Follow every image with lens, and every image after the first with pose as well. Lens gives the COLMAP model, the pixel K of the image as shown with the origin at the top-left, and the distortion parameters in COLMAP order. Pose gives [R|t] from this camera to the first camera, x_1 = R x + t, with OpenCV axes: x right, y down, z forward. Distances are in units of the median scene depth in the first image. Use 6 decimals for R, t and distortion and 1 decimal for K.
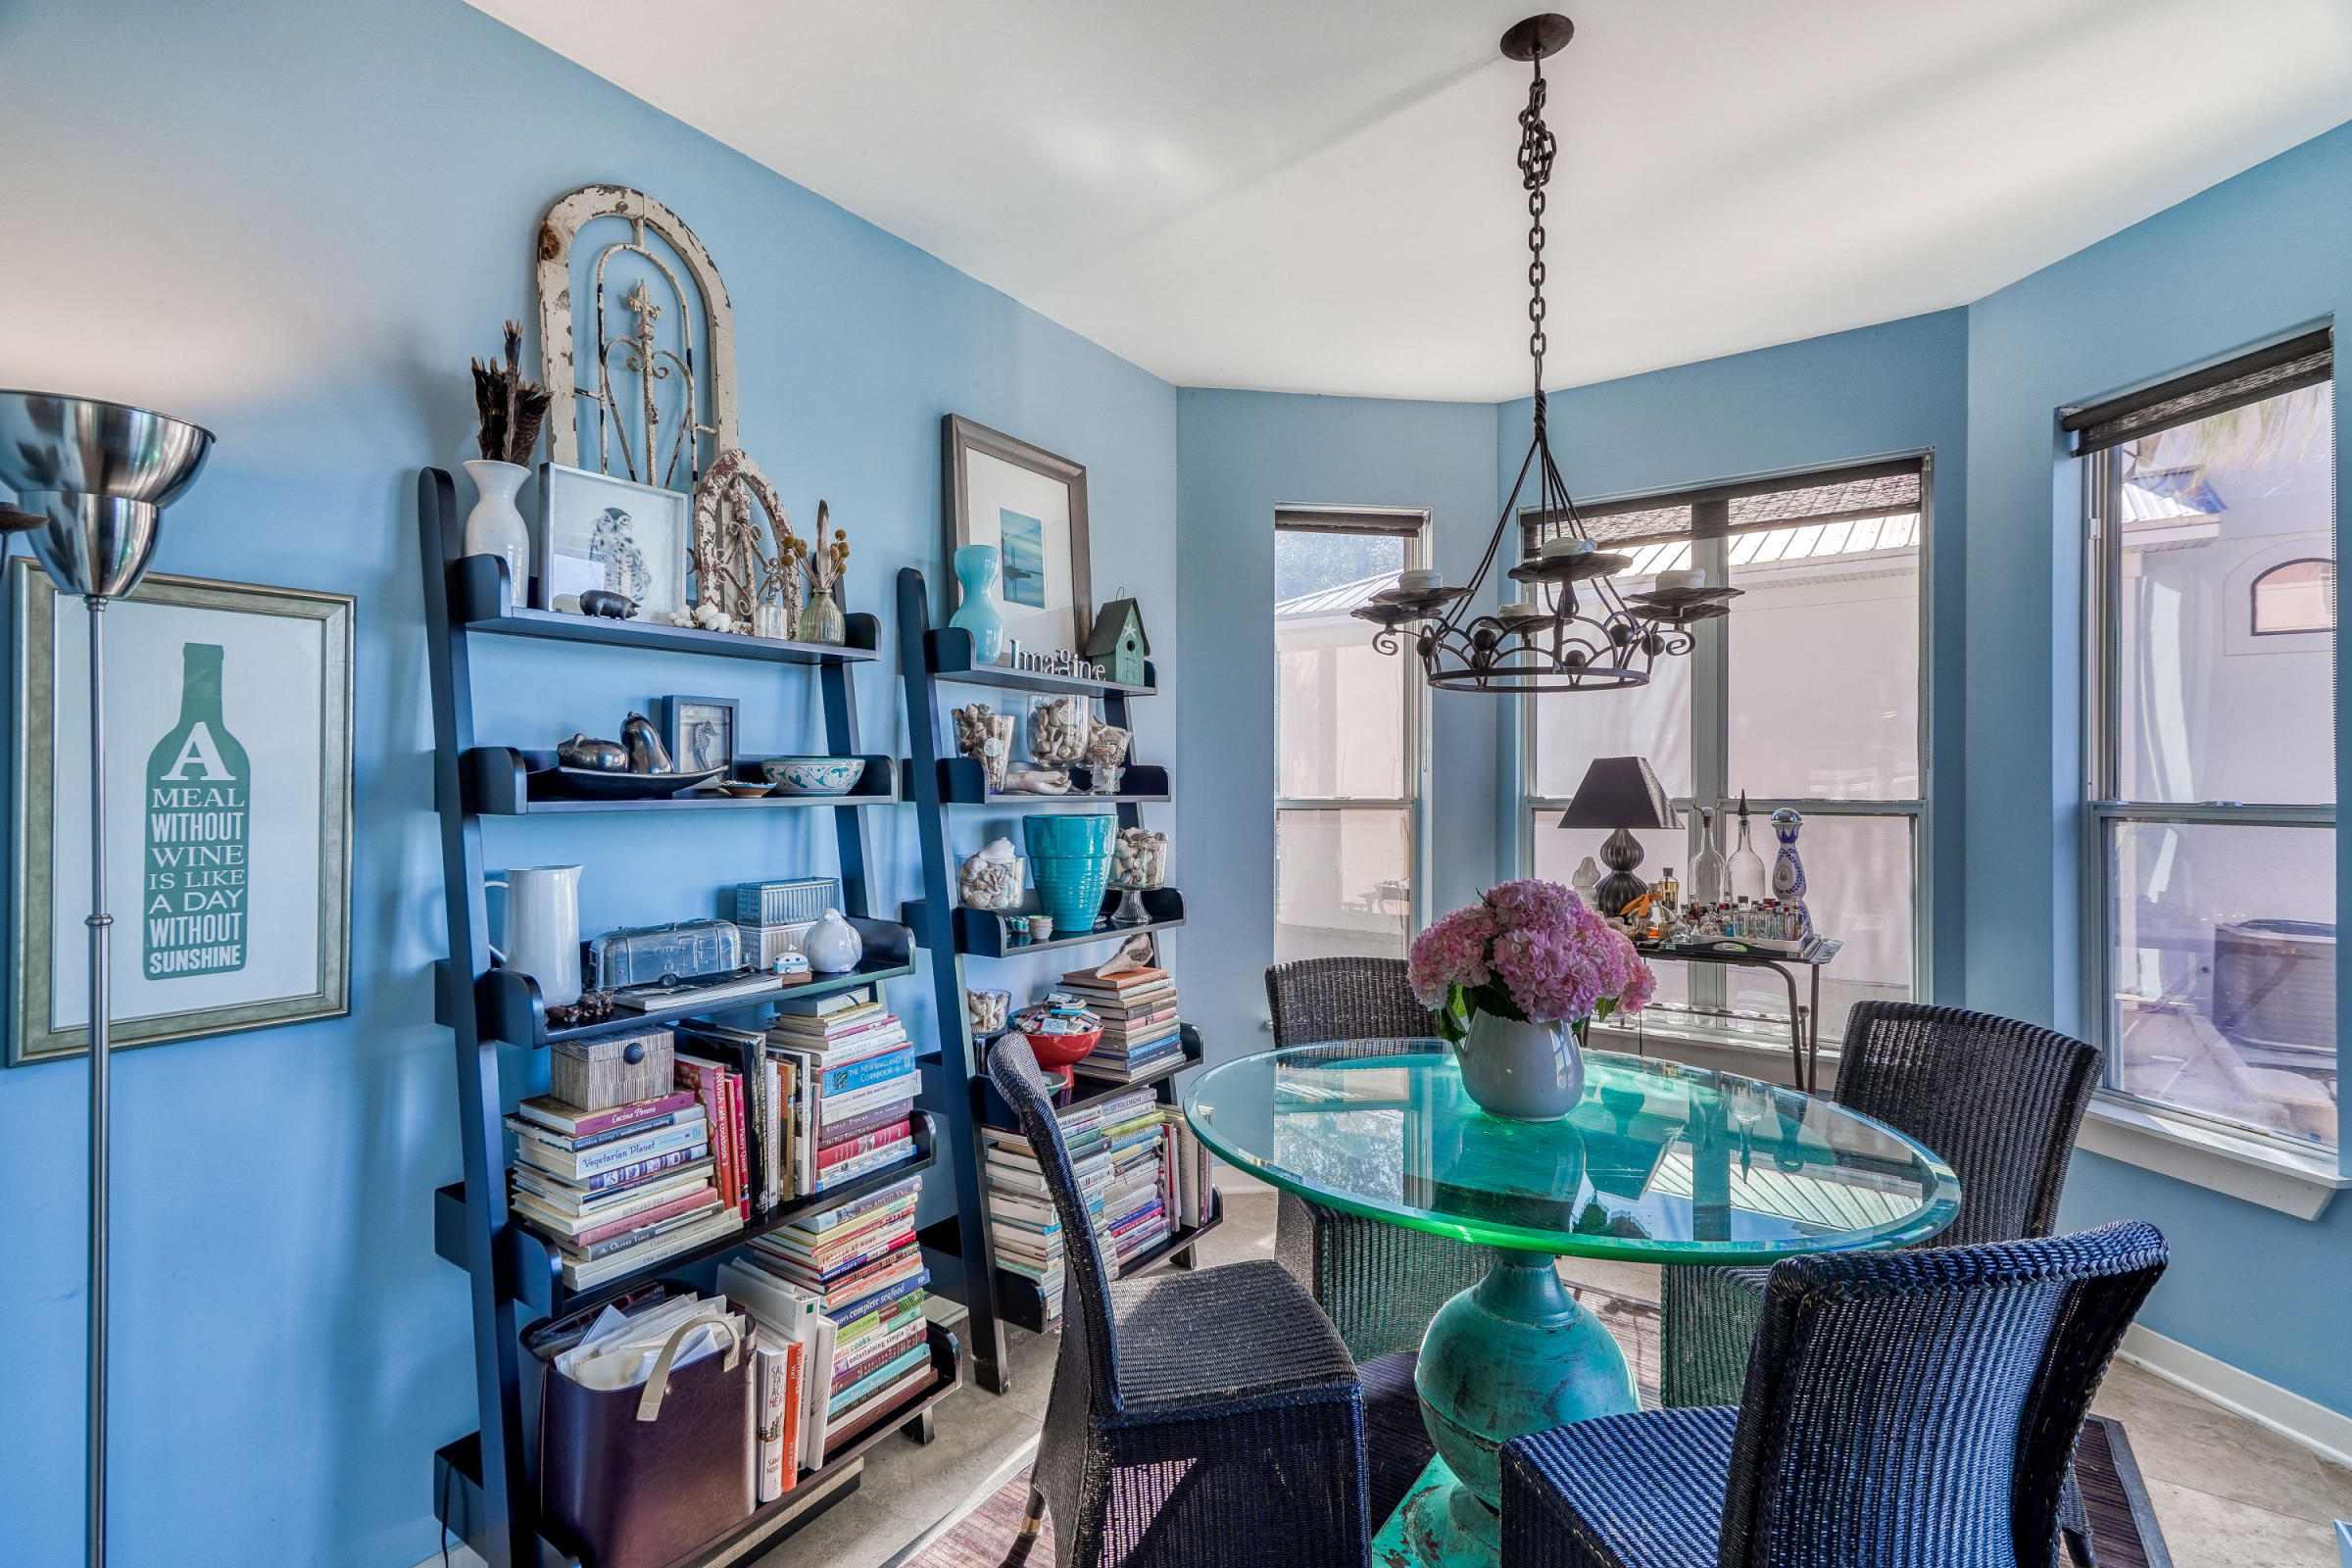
lens RADIAL K [[1100.6, 0, 1104.1], [0, 1100.6, 774.1], [0, 0, 1]] dist [-0.008505, 0.012634]
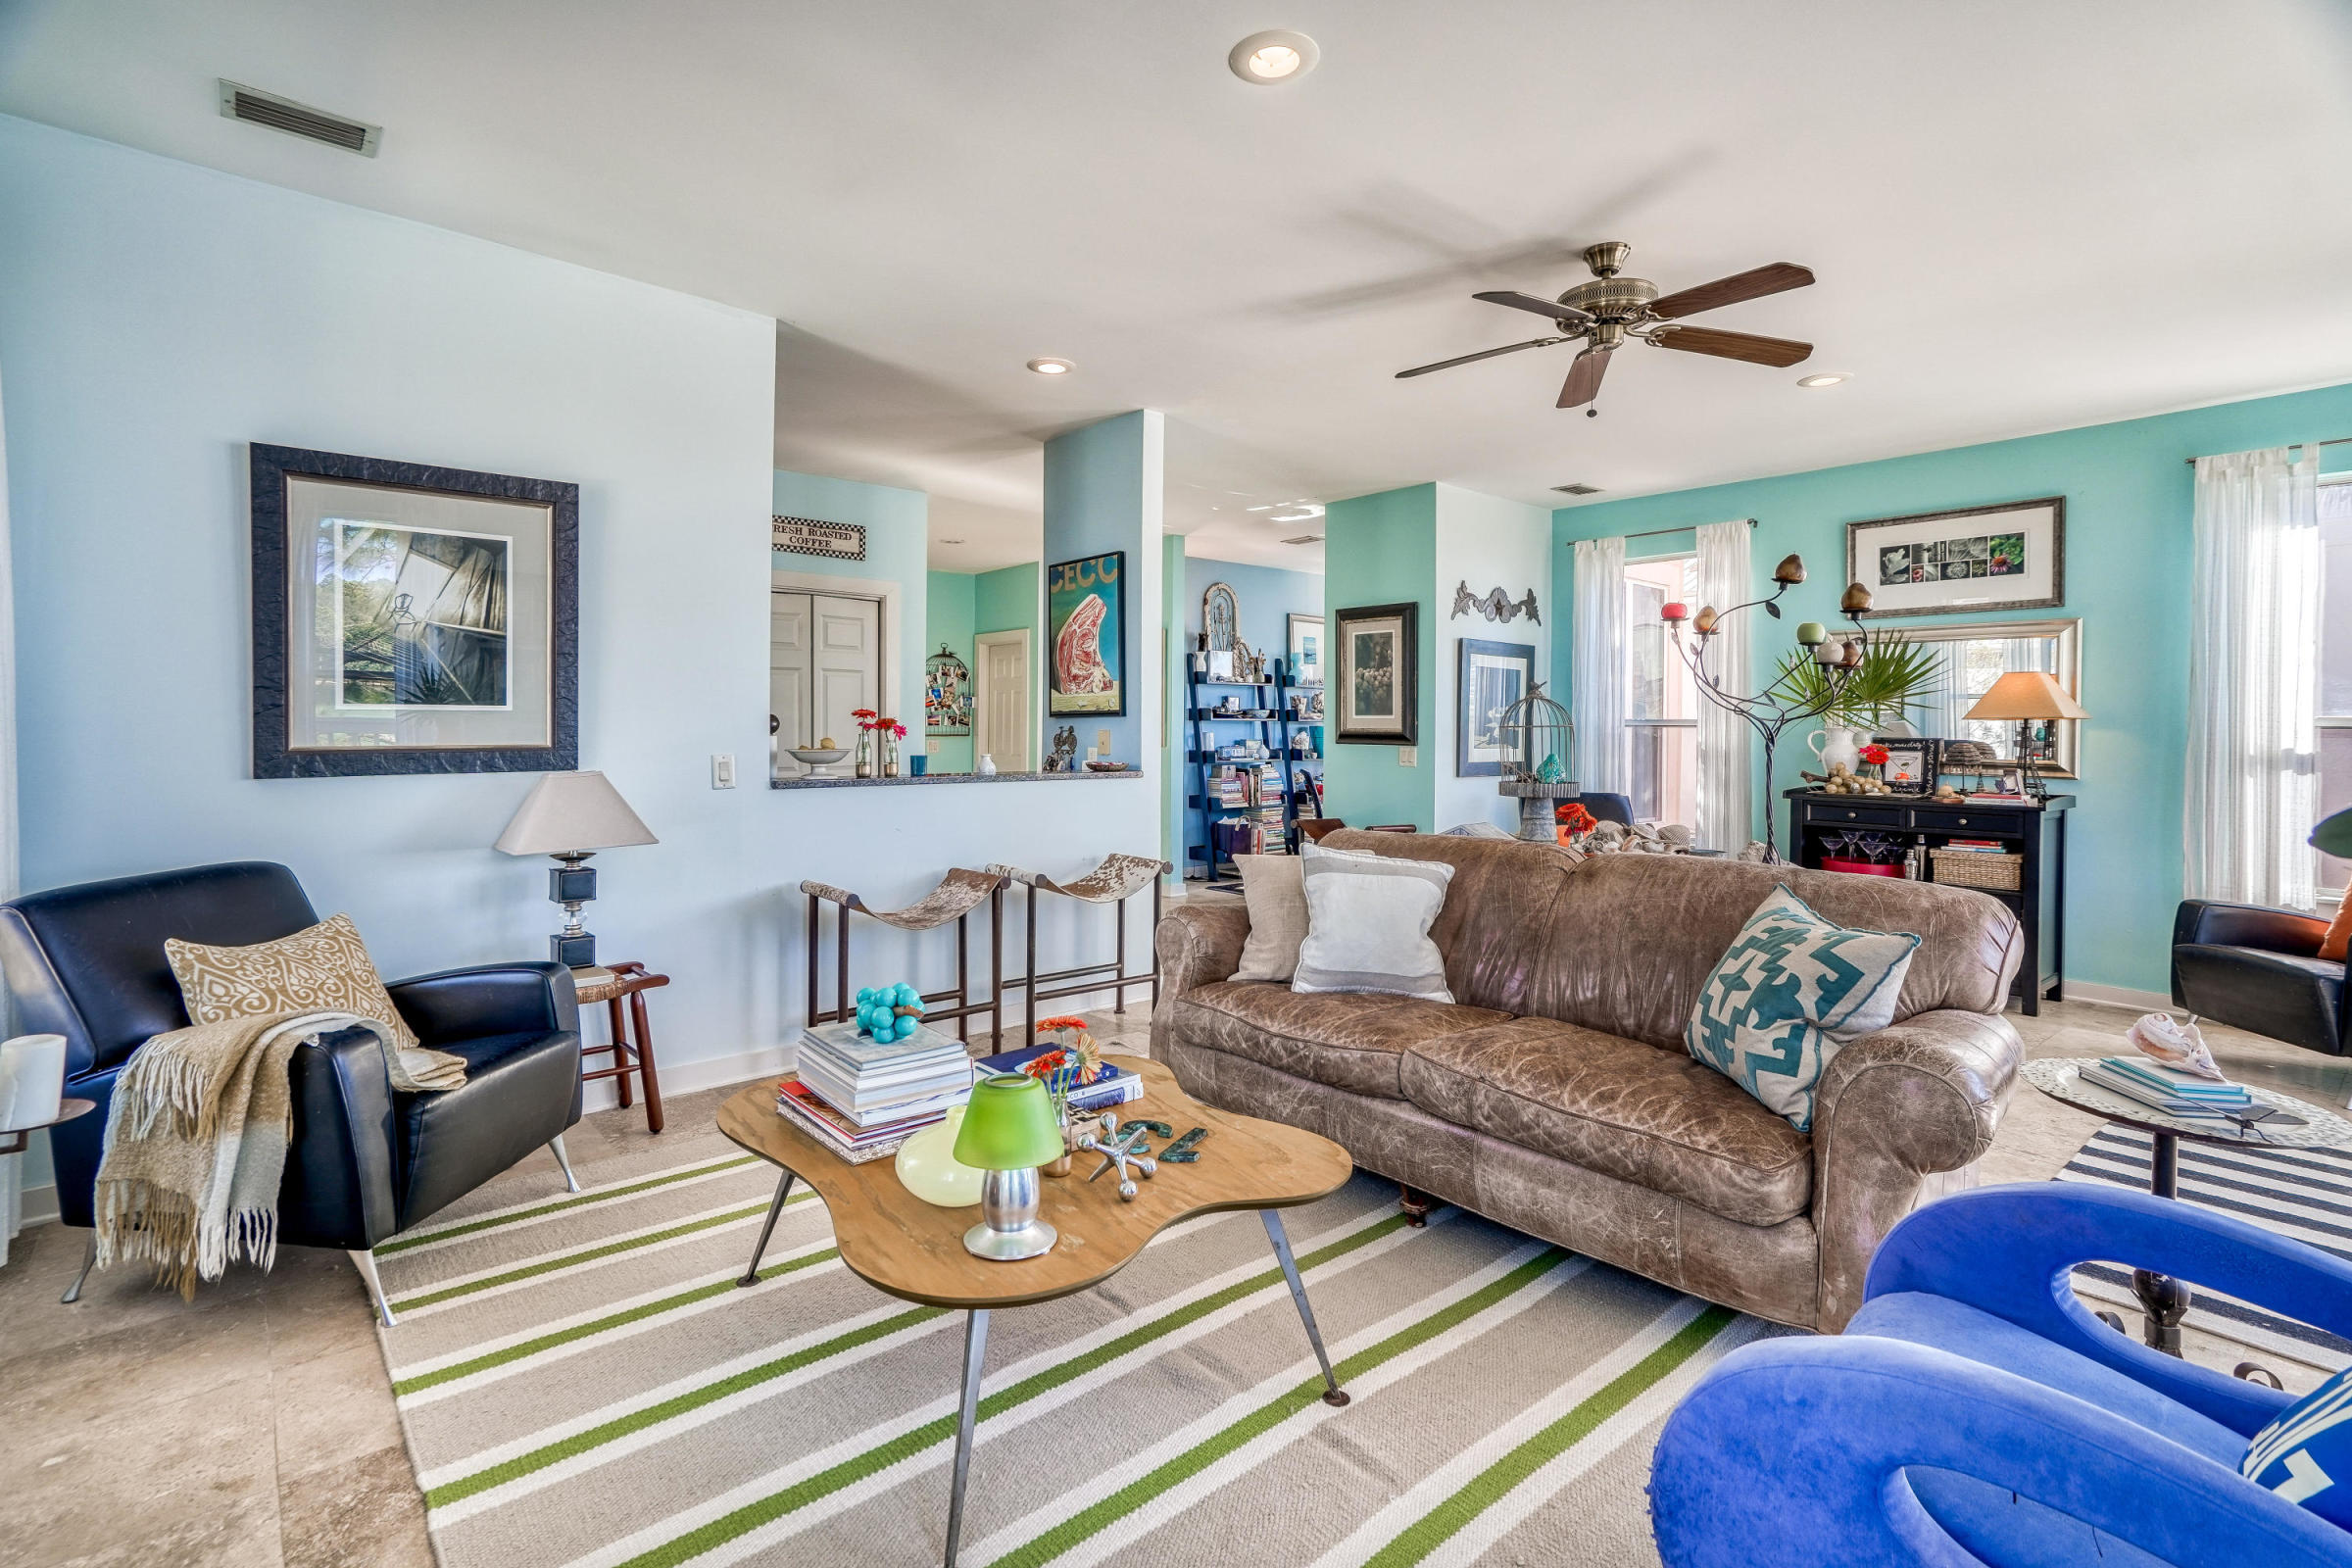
lens RADIAL K [[1162.7, 0, 1183.2], [0, 1162.7, 731.8], [0, 0, 1]] dist [0.044095, 0.000573]
pose [[0.980753, 0.006539, -0.195141, 0.308279], [-0.004836, 0.999946, 0.009198, 0.028285], [0.195190, -0.008077, 0.980732, -3.263224]]
